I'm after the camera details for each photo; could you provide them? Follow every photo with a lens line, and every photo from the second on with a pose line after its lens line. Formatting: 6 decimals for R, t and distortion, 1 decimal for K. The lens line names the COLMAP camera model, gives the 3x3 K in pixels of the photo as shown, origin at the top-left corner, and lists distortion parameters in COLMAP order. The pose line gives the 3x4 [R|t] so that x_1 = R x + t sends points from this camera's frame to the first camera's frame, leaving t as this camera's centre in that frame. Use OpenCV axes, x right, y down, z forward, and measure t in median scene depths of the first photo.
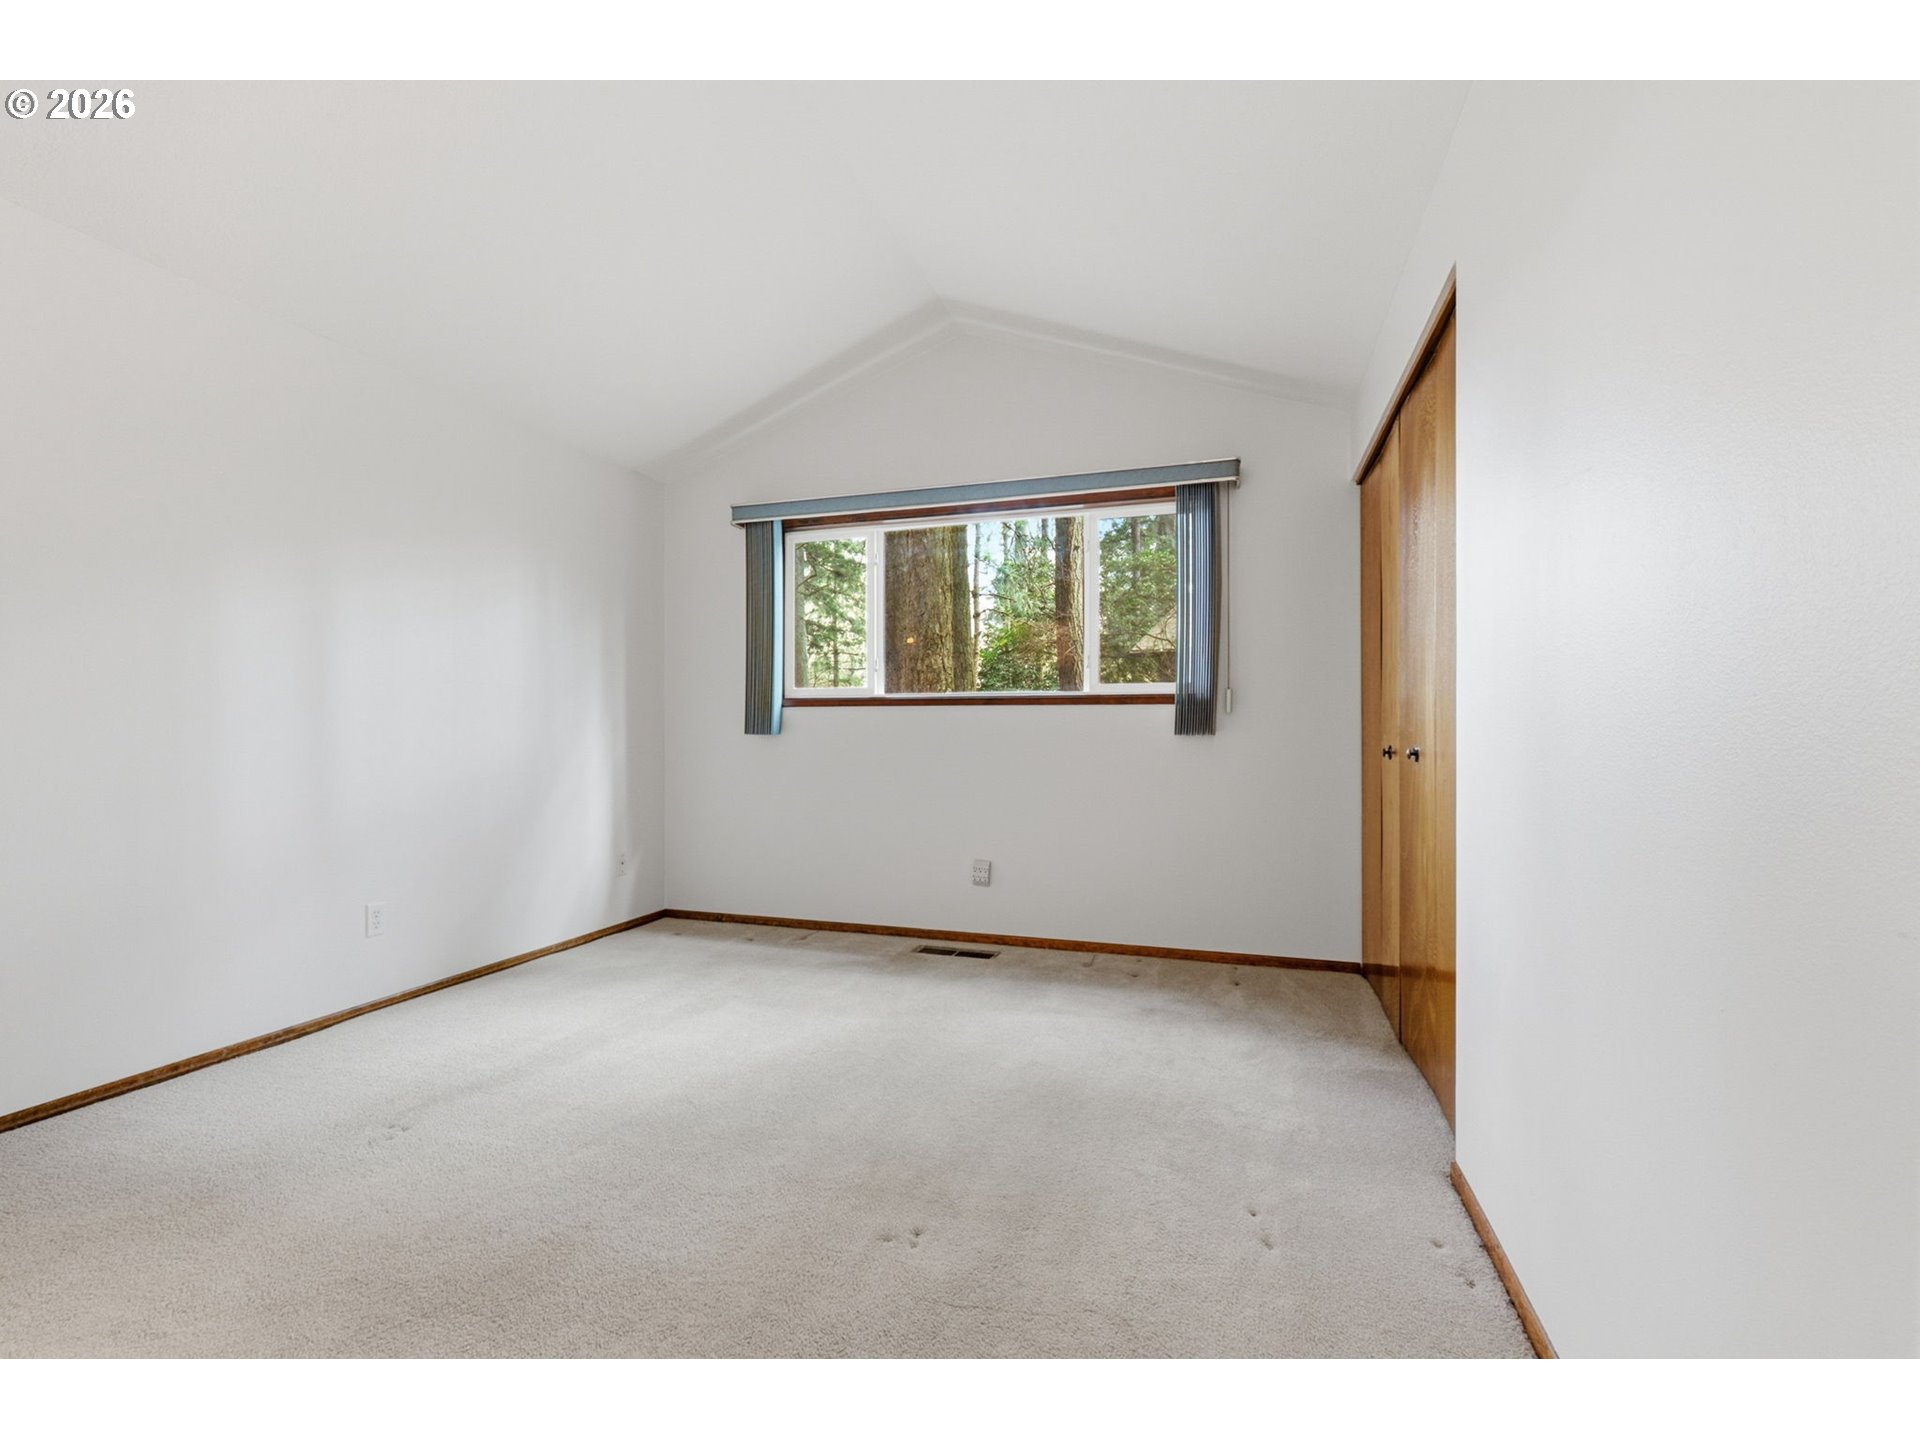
lens RADIAL K [[892.6, 0, 934.5], [0, 892.6, 727.8], [0, 0, 1]] dist [-0.000758, -0.000536]
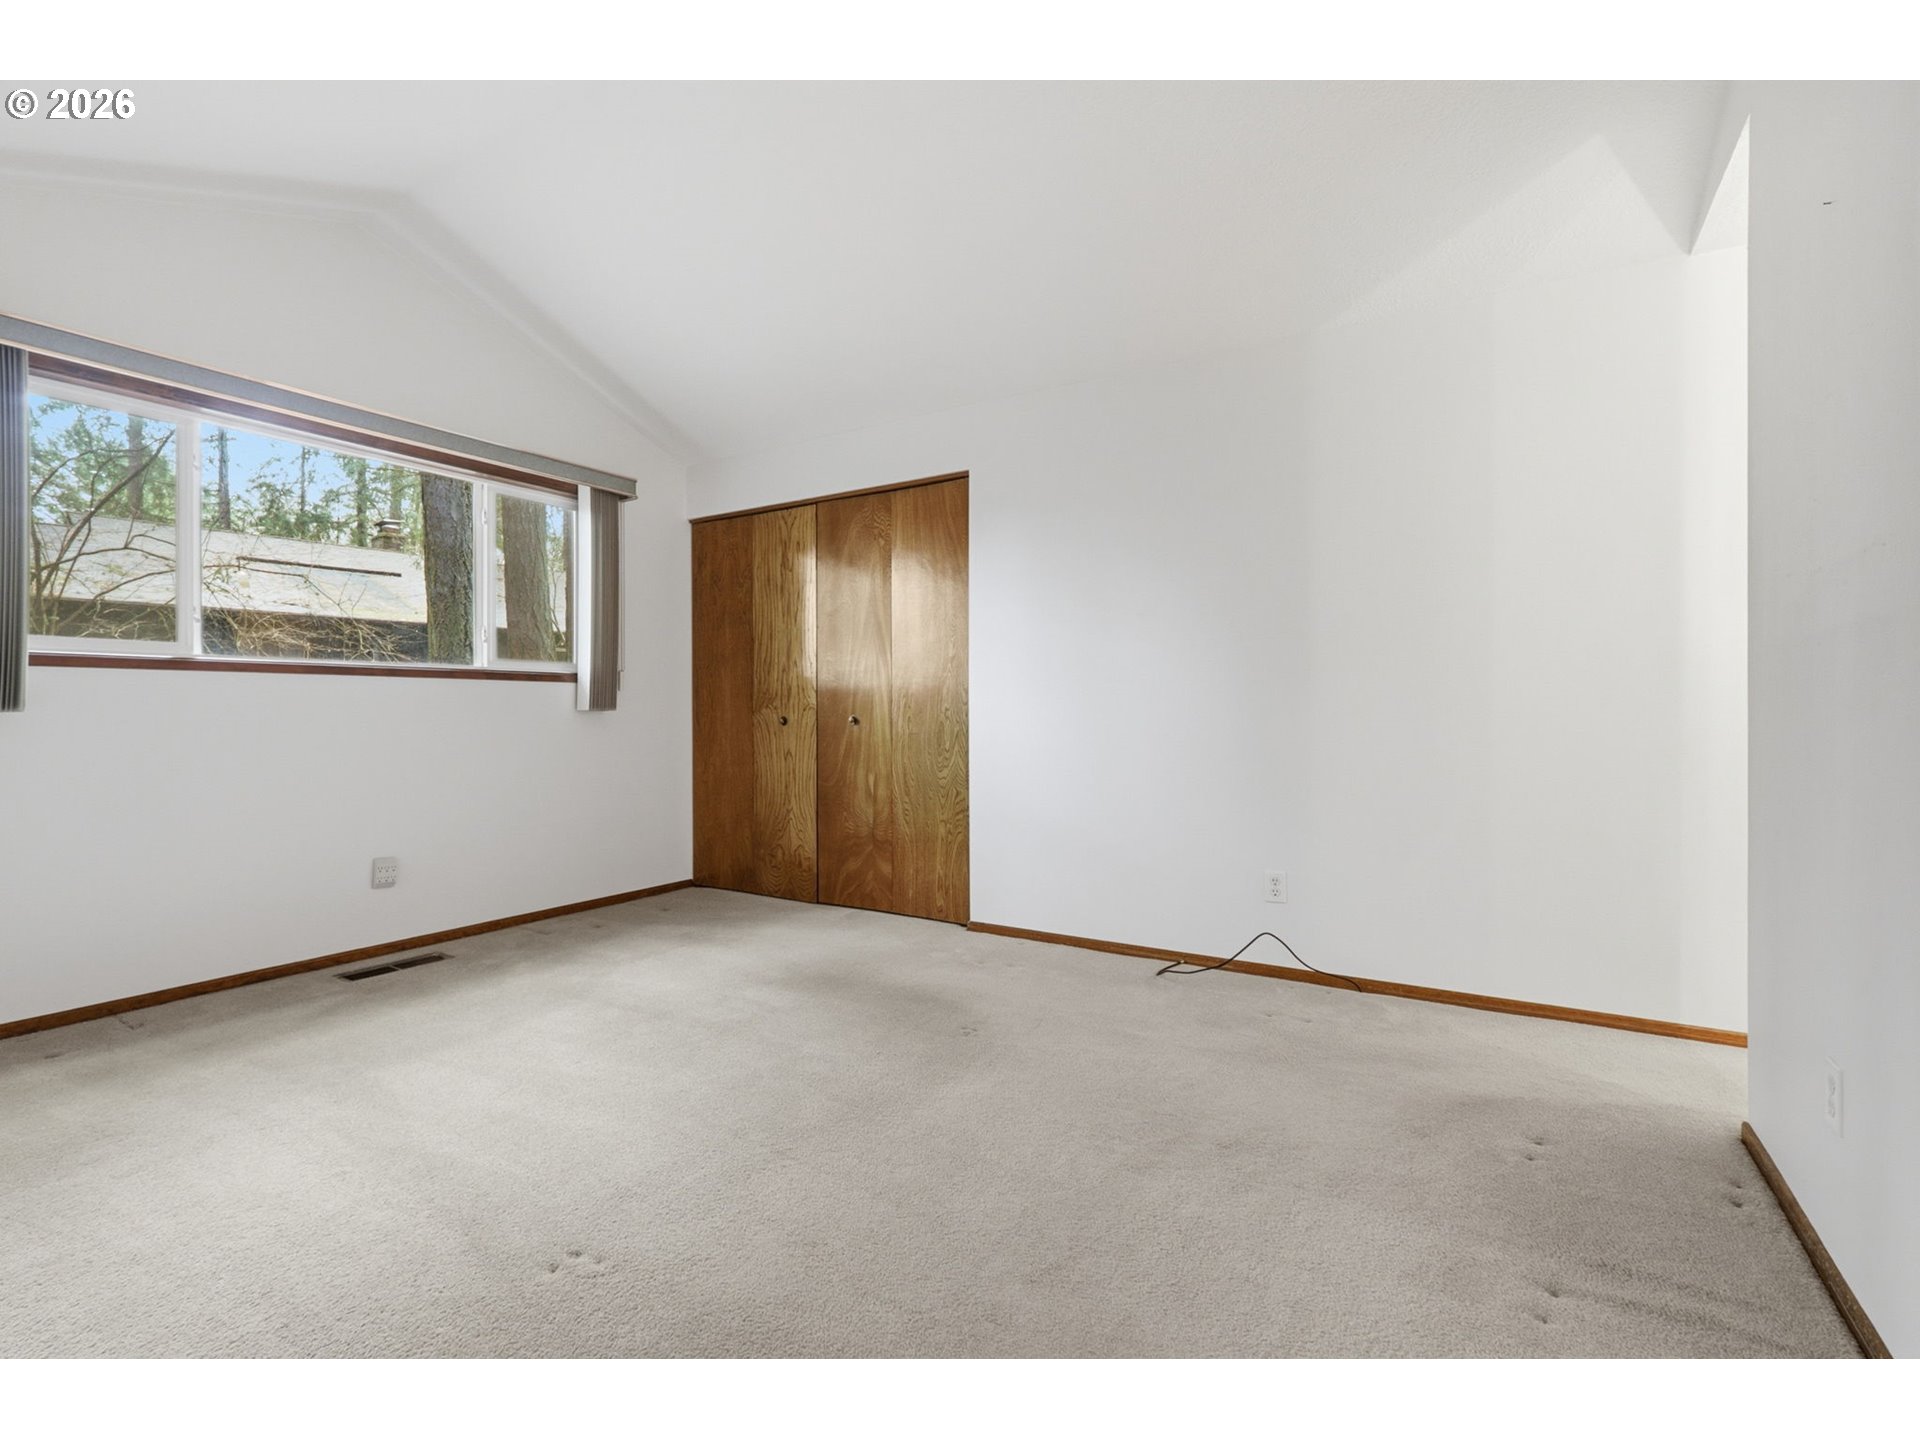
lens RADIAL K [[892.6, 0, 934.5], [0, 892.6, 727.8], [0, 0, 1]] dist [-0.000758, -0.000536]
pose [[0.230201, -0.023097, 0.972869, -0.656952], [-0.002824, 0.999698, 0.024402, 0.001122], [-0.973139, -0.008365, 0.230067, 0.293548]]
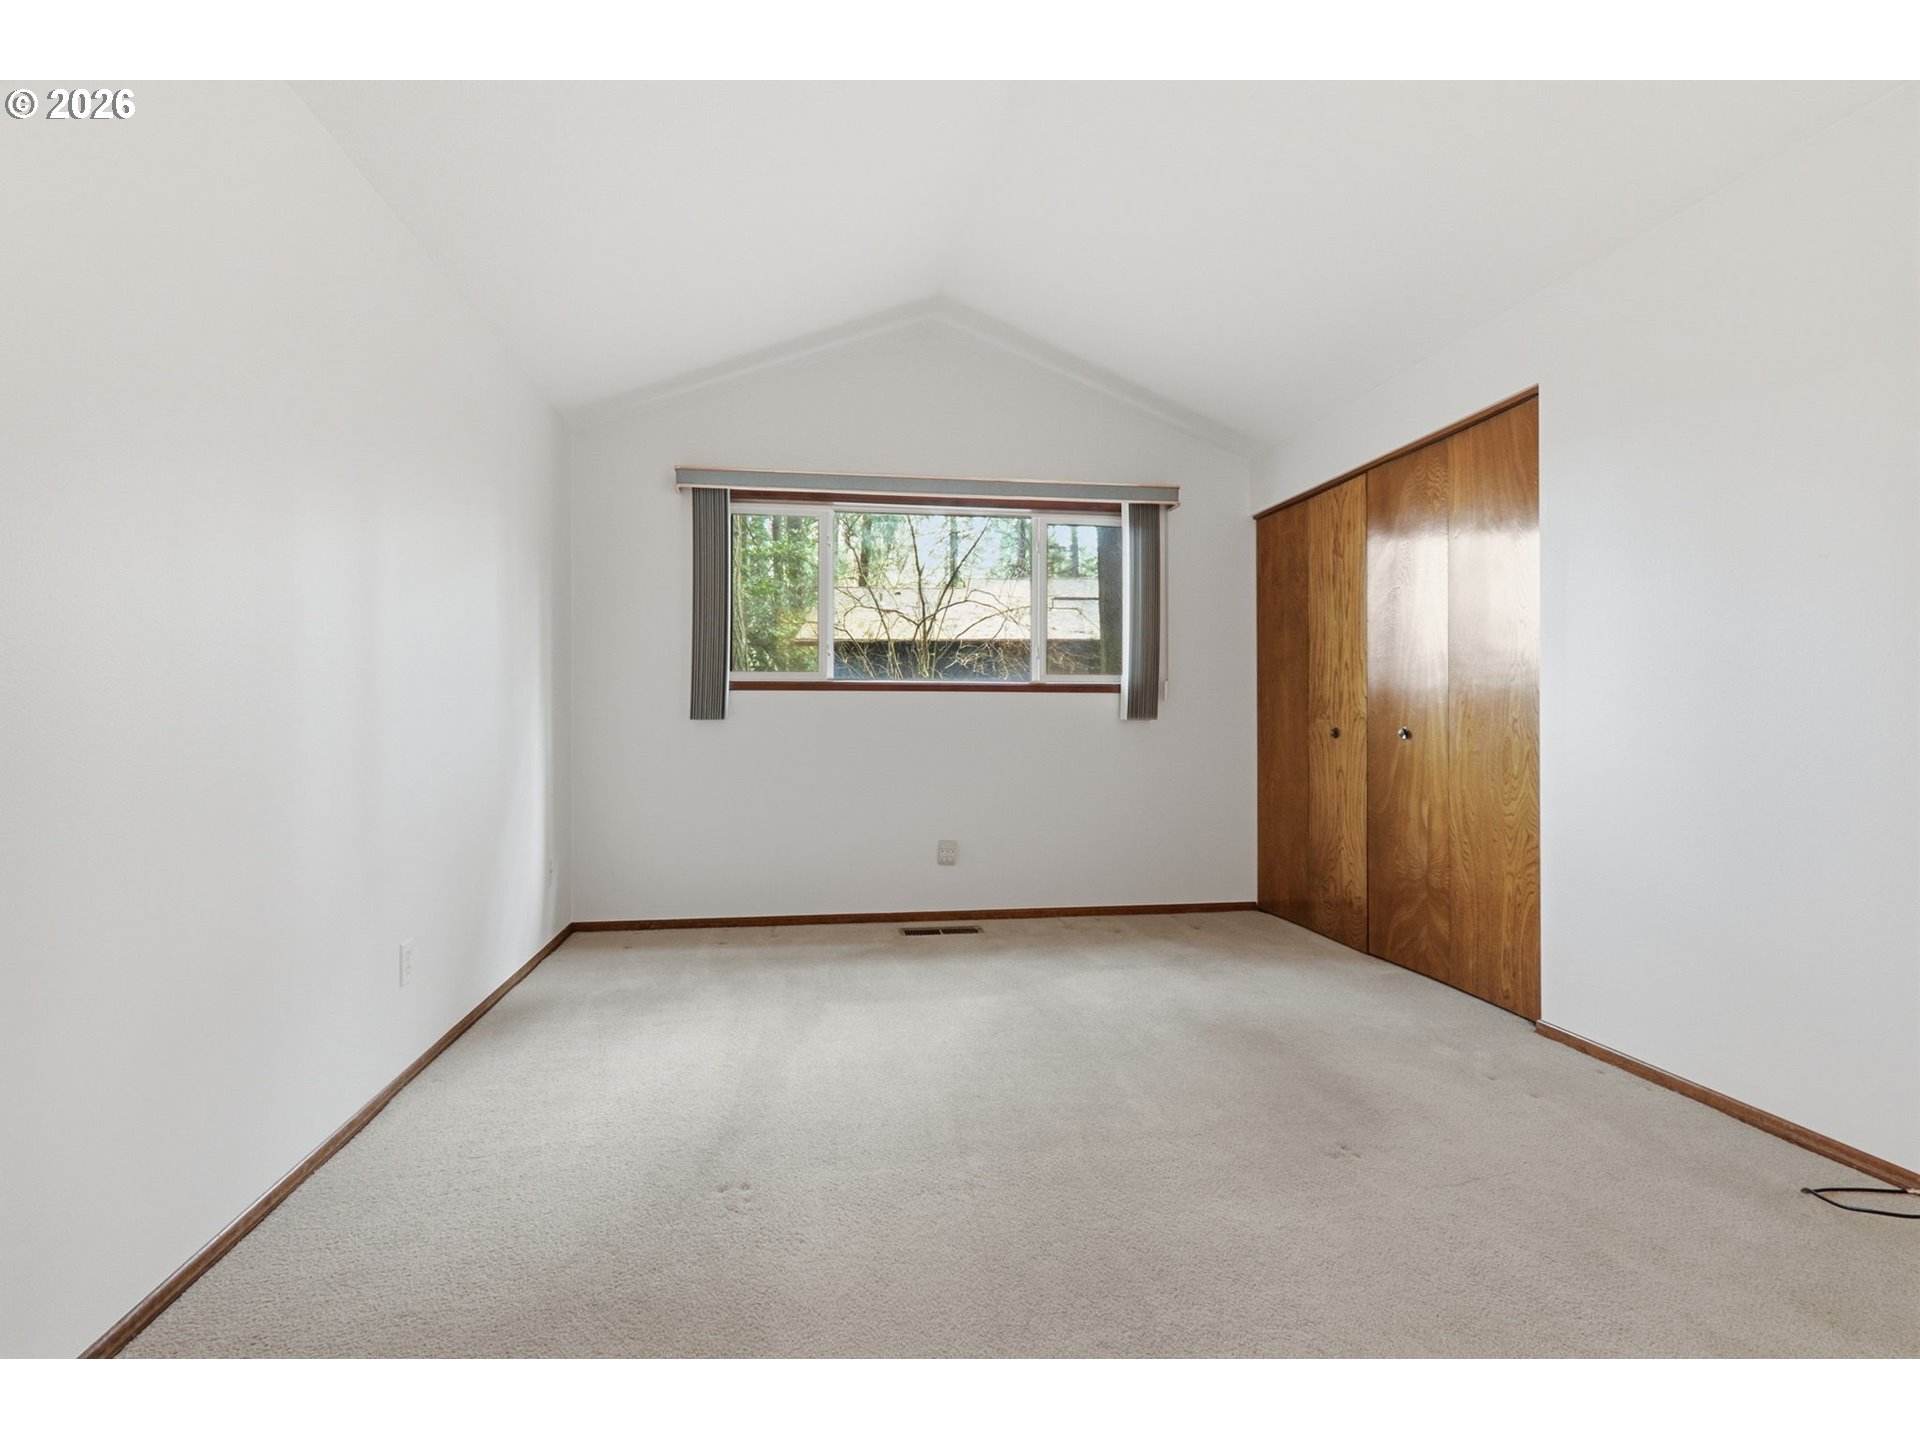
lens RADIAL K [[886.9, 0, 923.1], [0, 886.9, 720.4], [0, 0, 1]] dist [0.001340, 0.000210]
pose [[0.890063, -0.003296, 0.455826, -0.443165], [-0.000594, 0.999965, 0.008390, -0.000518], [-0.455838, -0.007738, 0.890029, 0.093007]]
